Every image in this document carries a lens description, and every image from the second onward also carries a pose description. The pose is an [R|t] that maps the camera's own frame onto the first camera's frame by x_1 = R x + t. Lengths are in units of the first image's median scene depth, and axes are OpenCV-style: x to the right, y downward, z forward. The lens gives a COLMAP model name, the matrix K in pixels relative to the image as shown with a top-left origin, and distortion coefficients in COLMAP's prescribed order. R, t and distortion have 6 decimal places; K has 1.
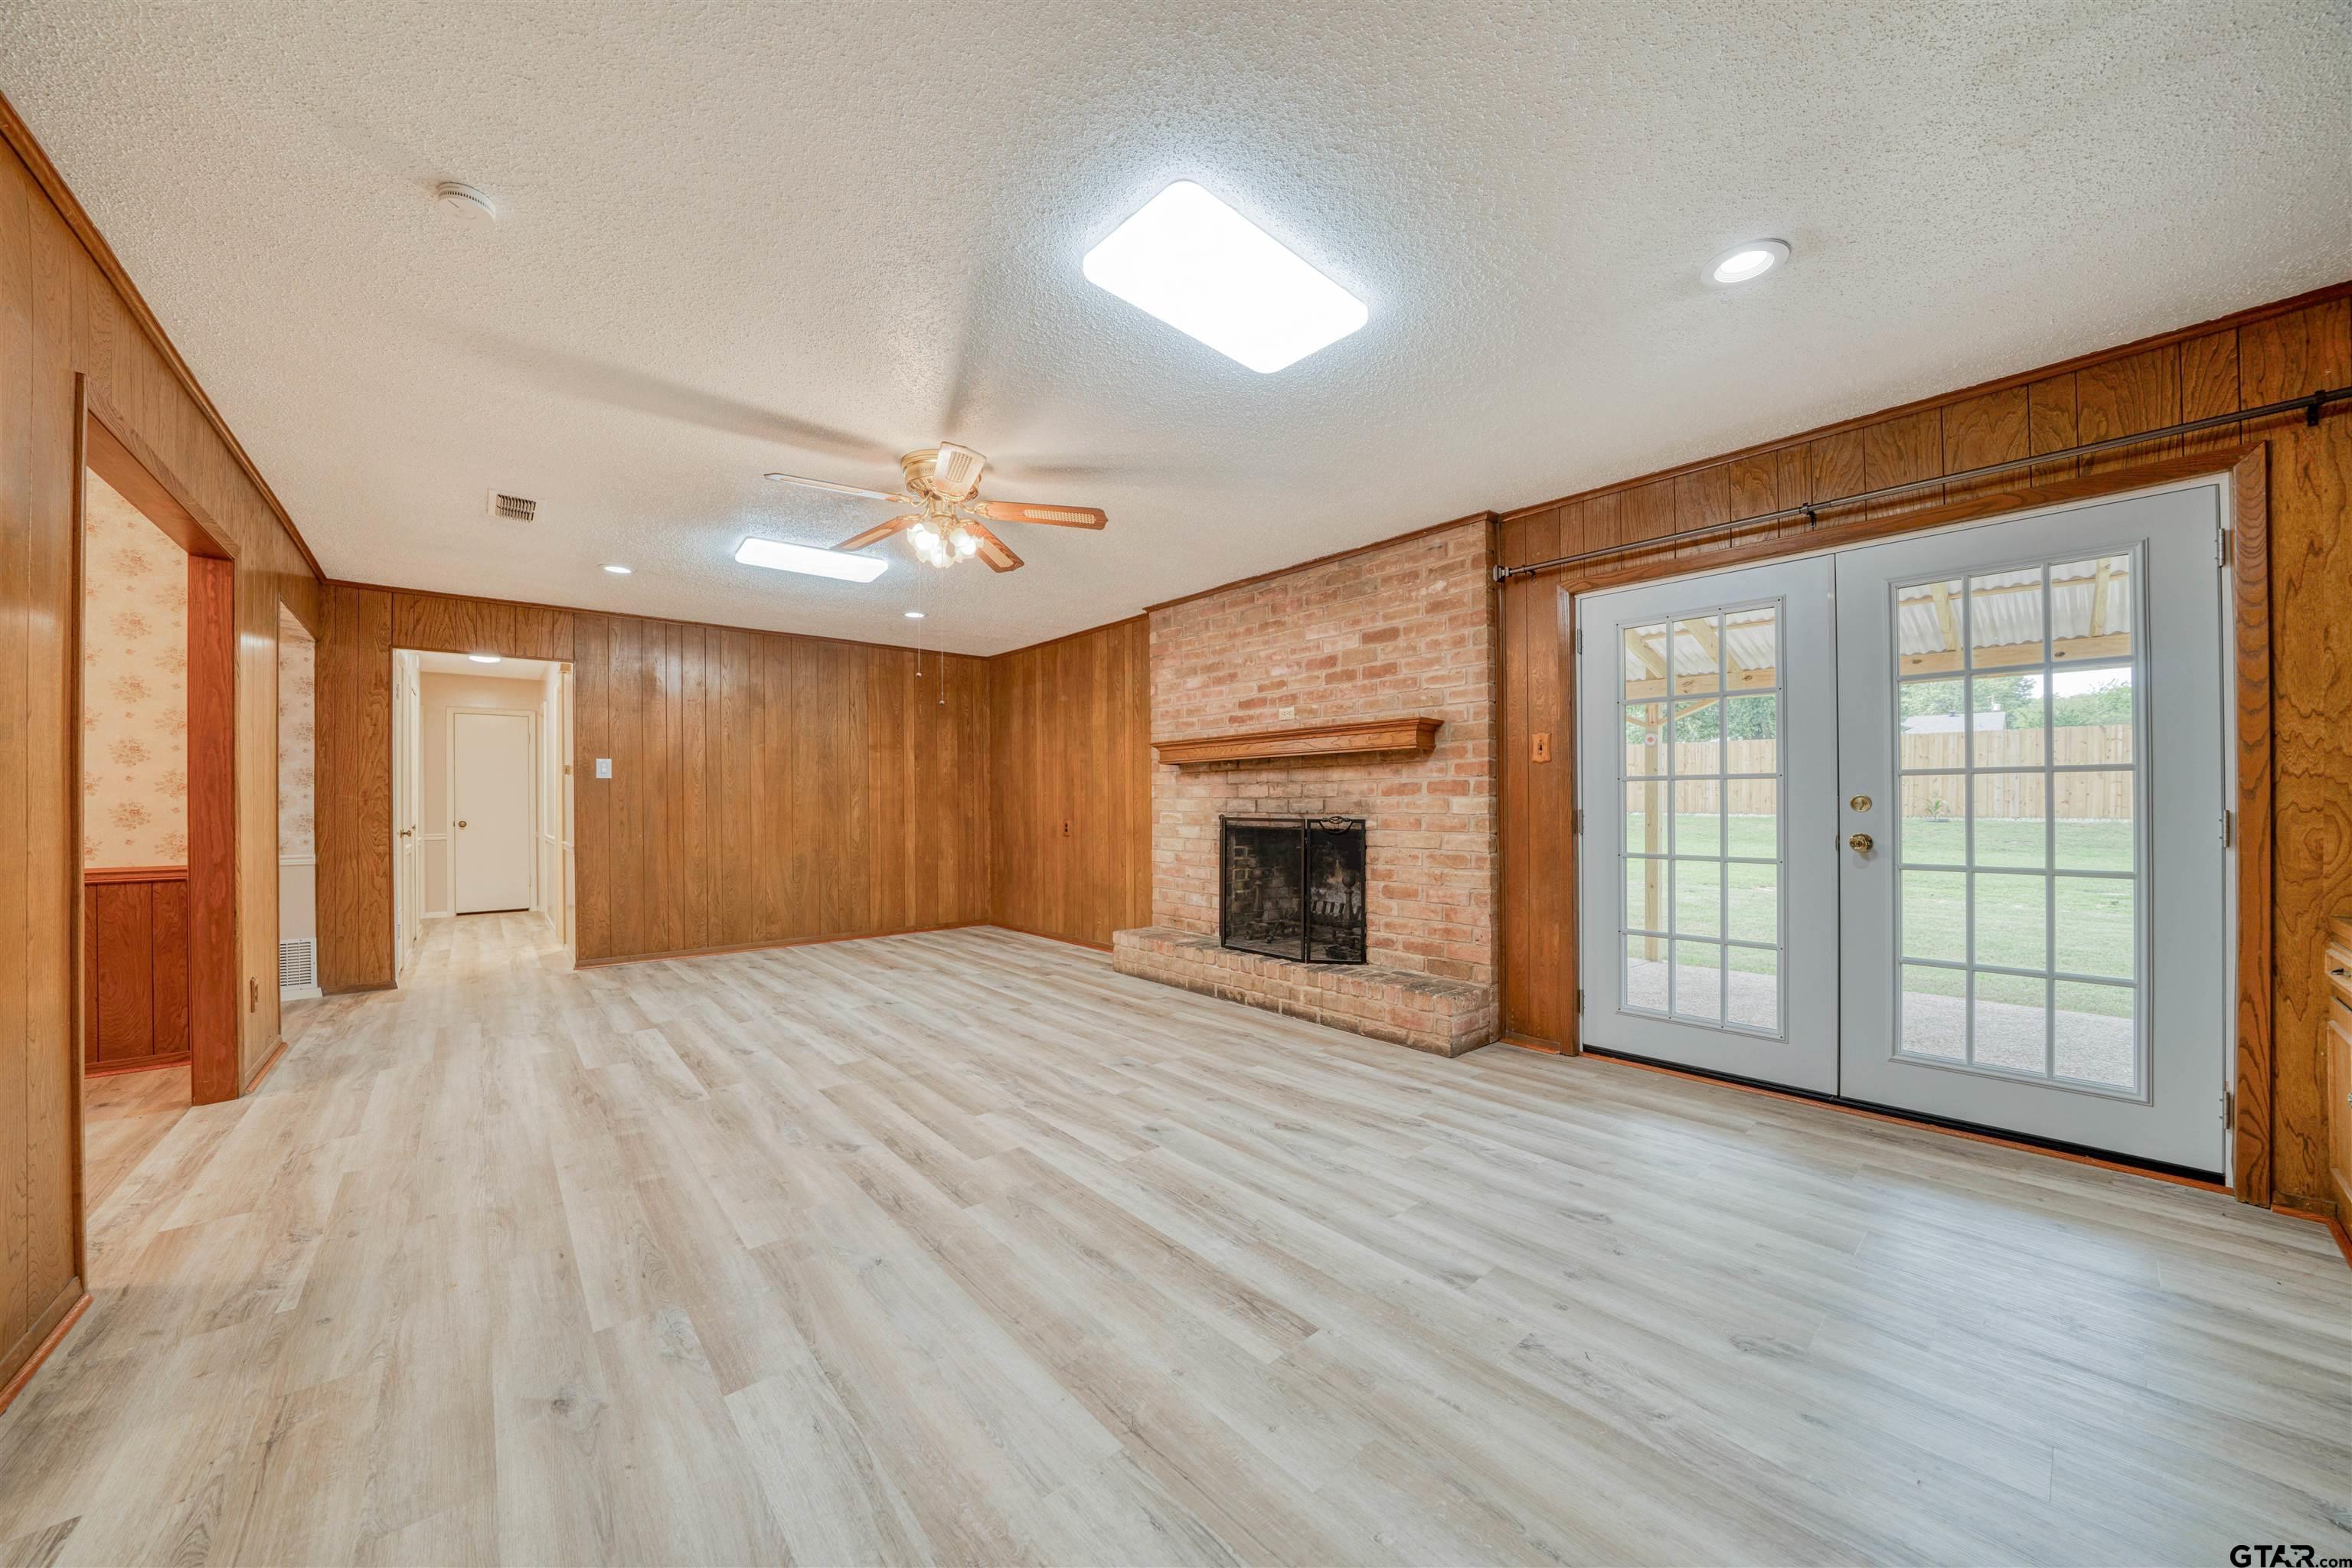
lens RADIAL K [[816.9, 0, 1154.6], [0, 816.9, 800.3], [0, 0, 1]] dist [-0.025605, 0.002441]
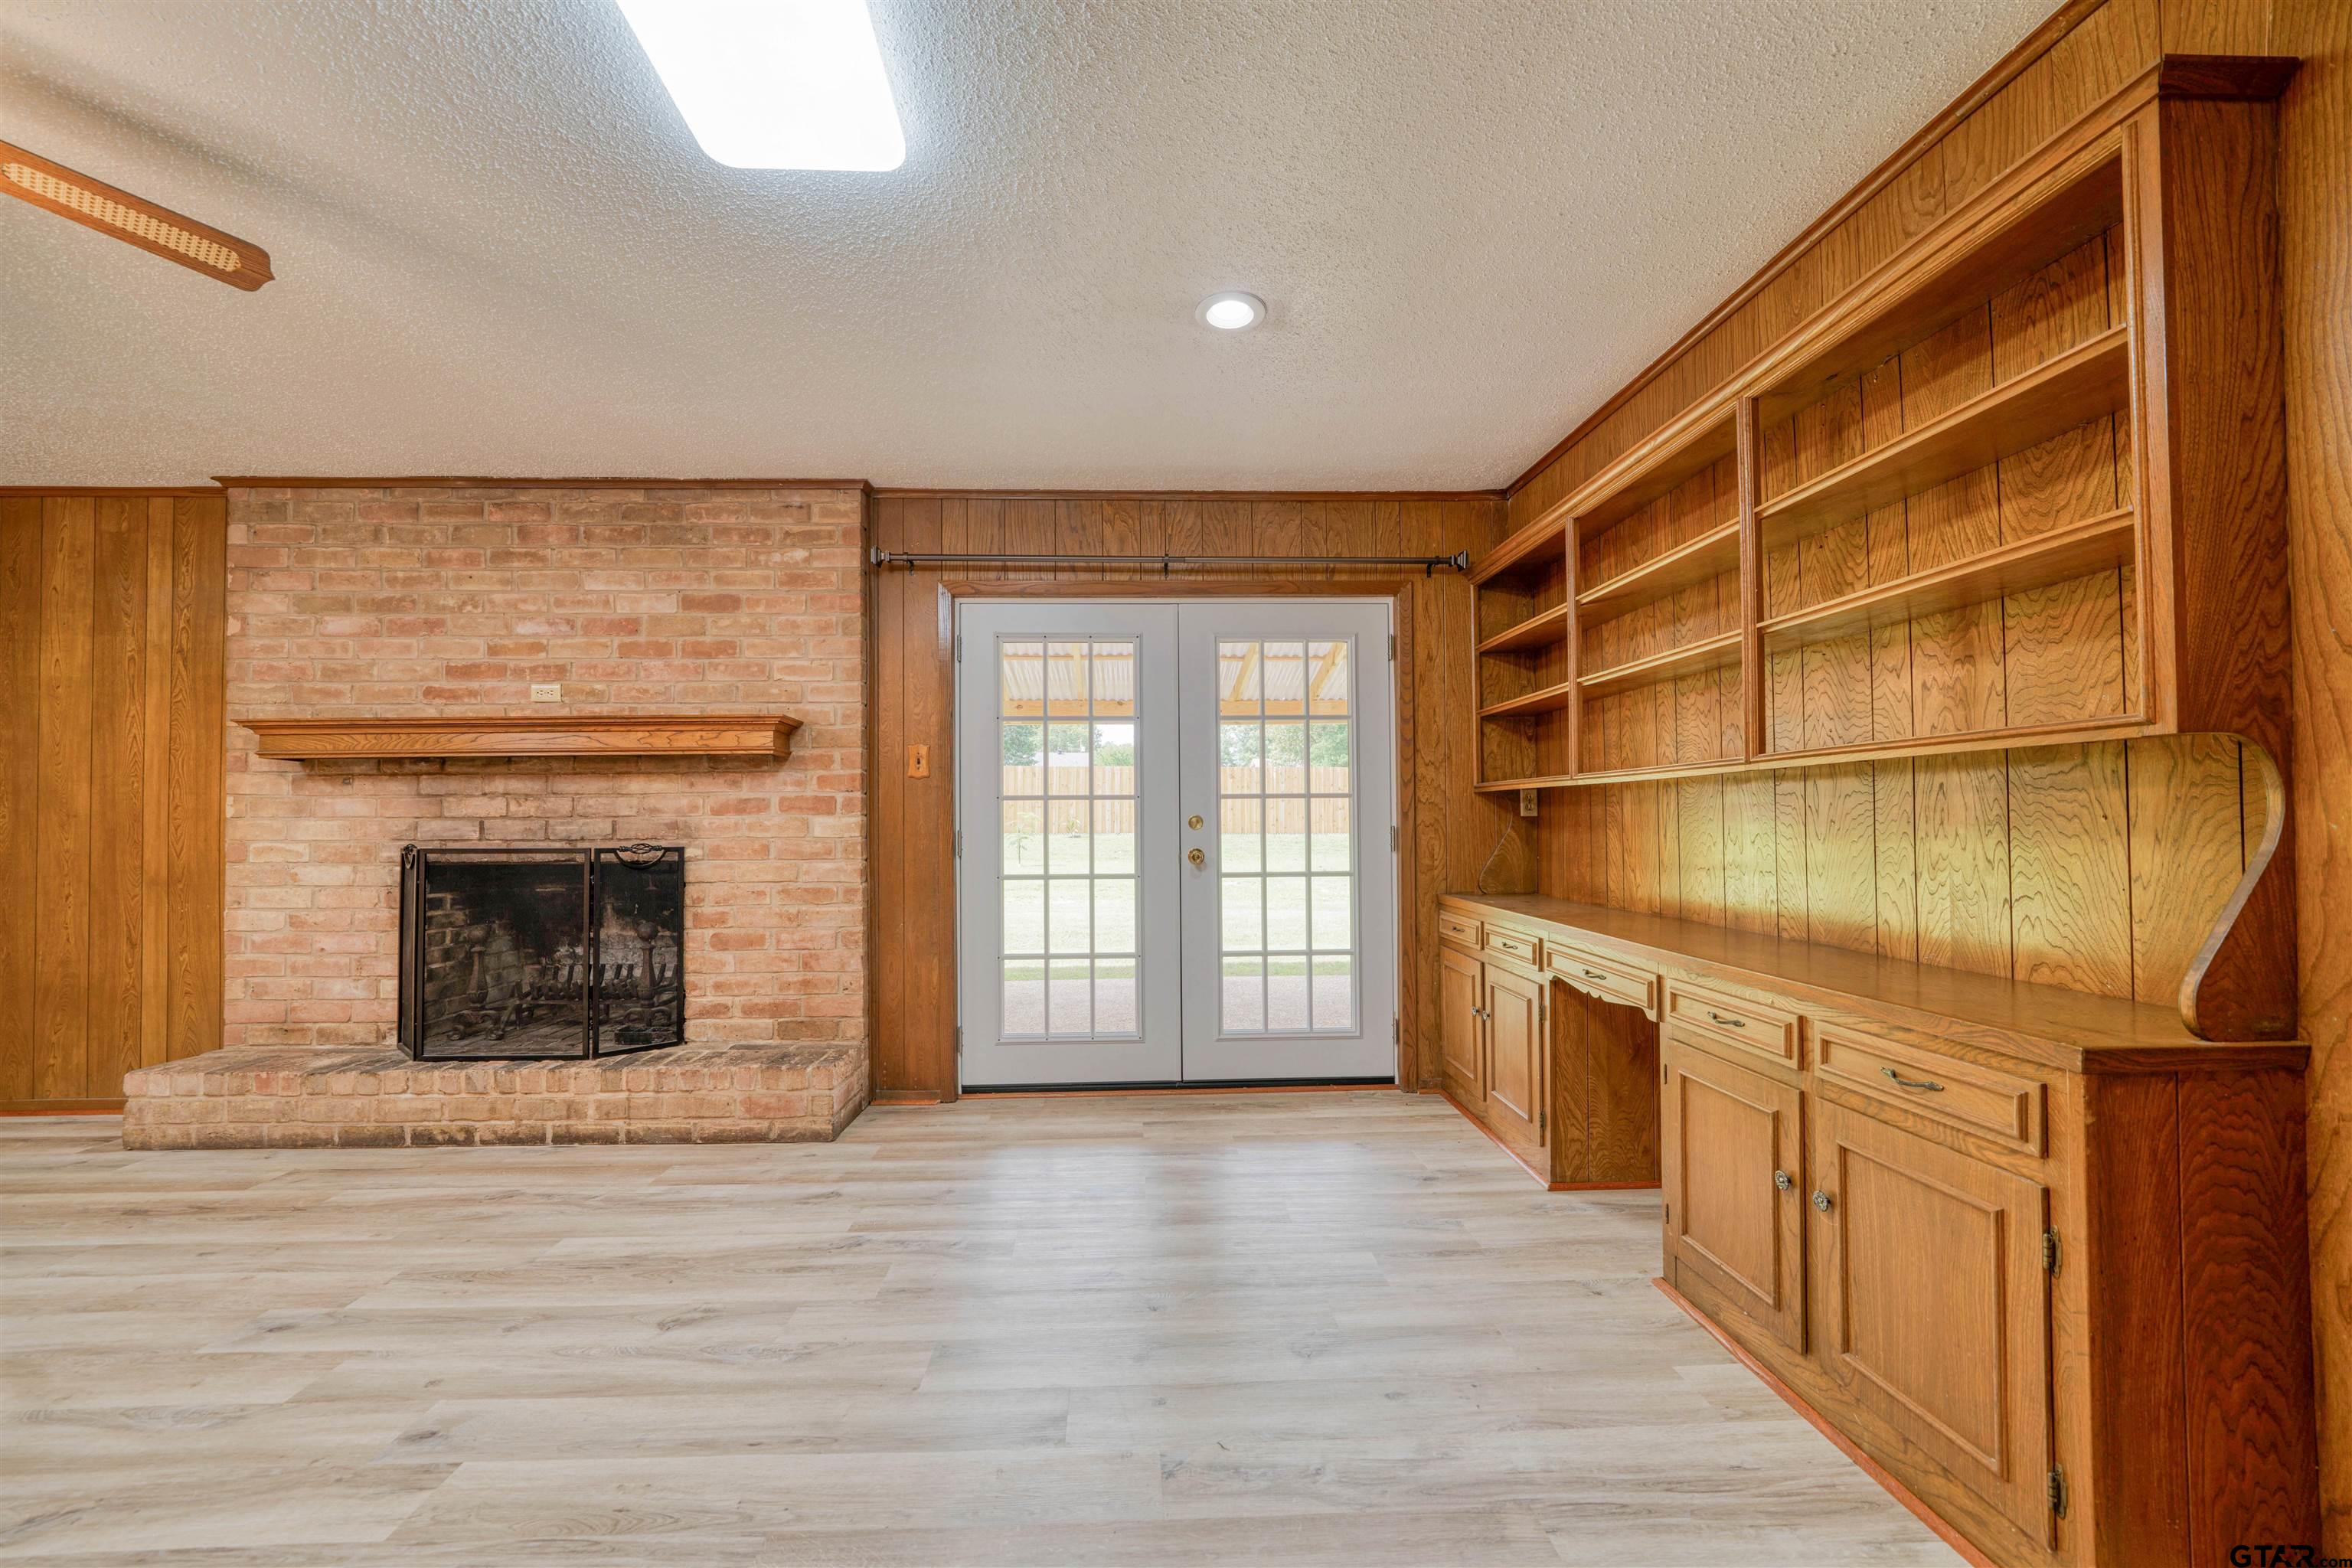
lens RADIAL K [[884.3, 0, 1163.7], [0, 884.3, 800.4], [0, 0, 1]] dist [-0.013276, 0.000726]
pose [[0.615154, 0.015866, 0.788248, -0.111719], [0.002591, 0.999751, -0.022146, 0.000297], [-0.788403, 0.015666, 0.614960, 0.178985]]
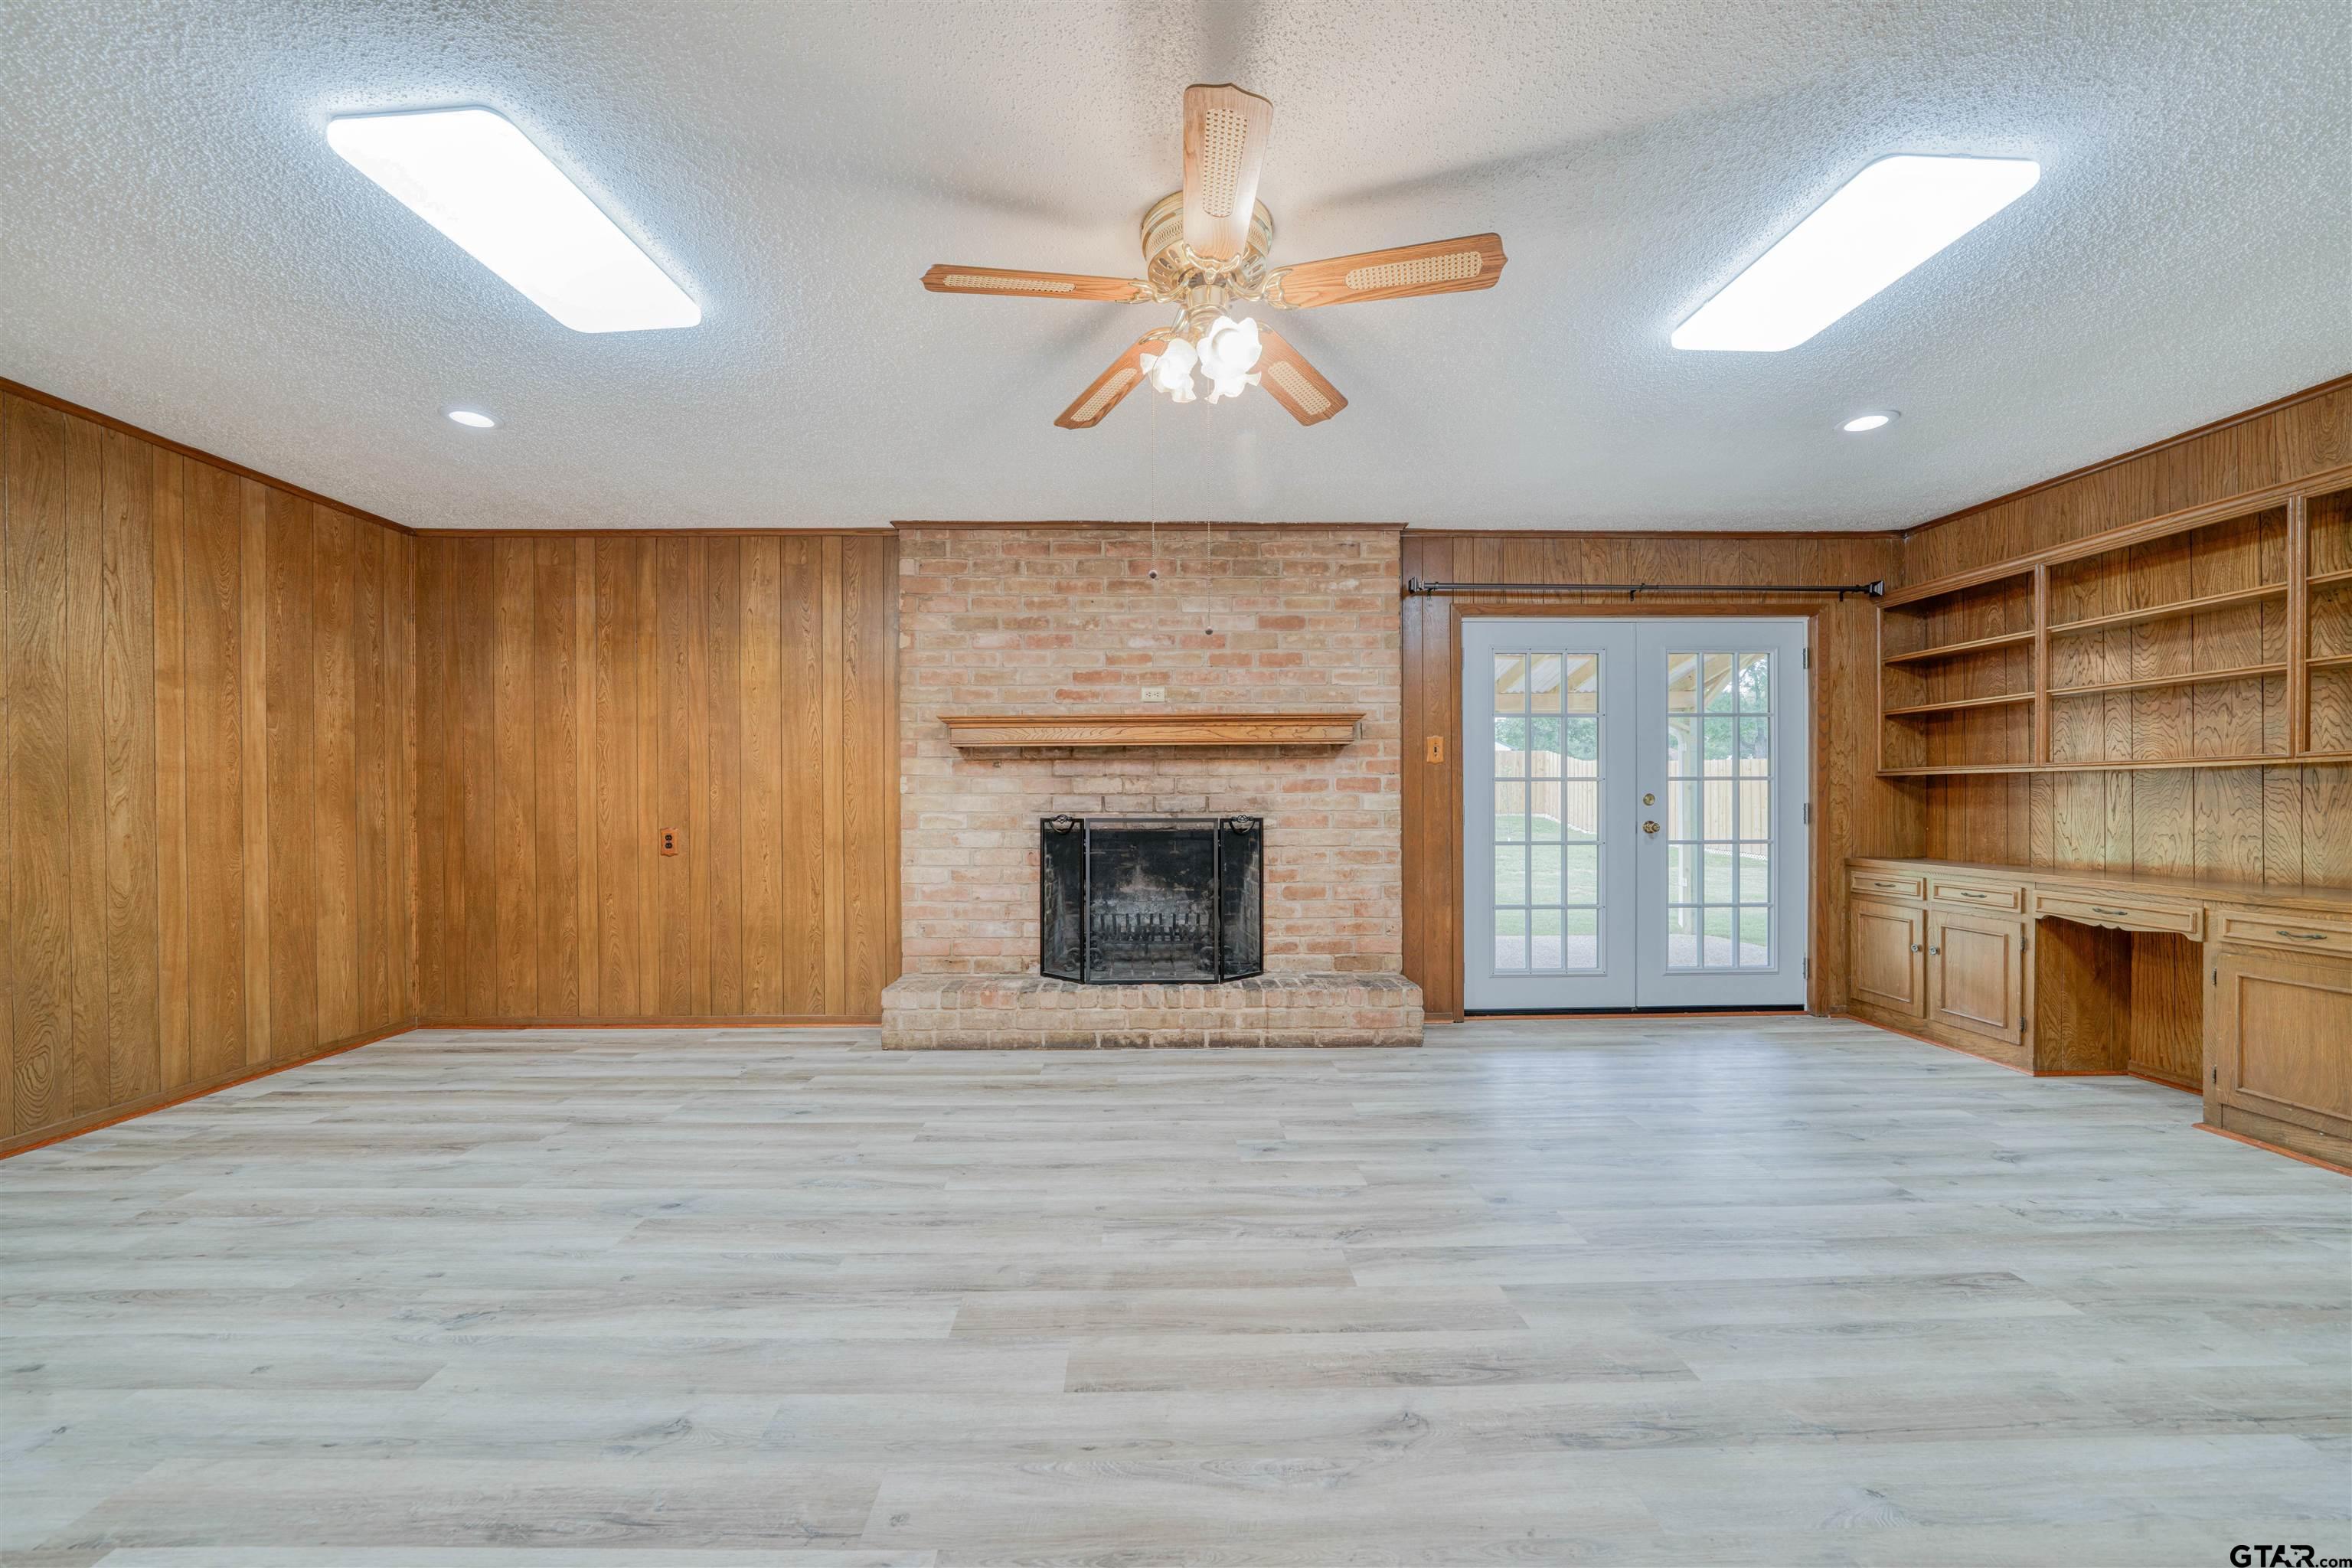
lens RADIAL K [[860.5, 0, 1169.7], [0, 860.5, 798.7], [0, 0, 1]] dist [-0.016297, 0.000255]
pose [[0.632647, 0.001058, 0.774439, -0.608695], [-0.000683, 0.999999, -0.000808, 0.002924], [-0.774440, -0.000017, 0.632648, 0.497610]]
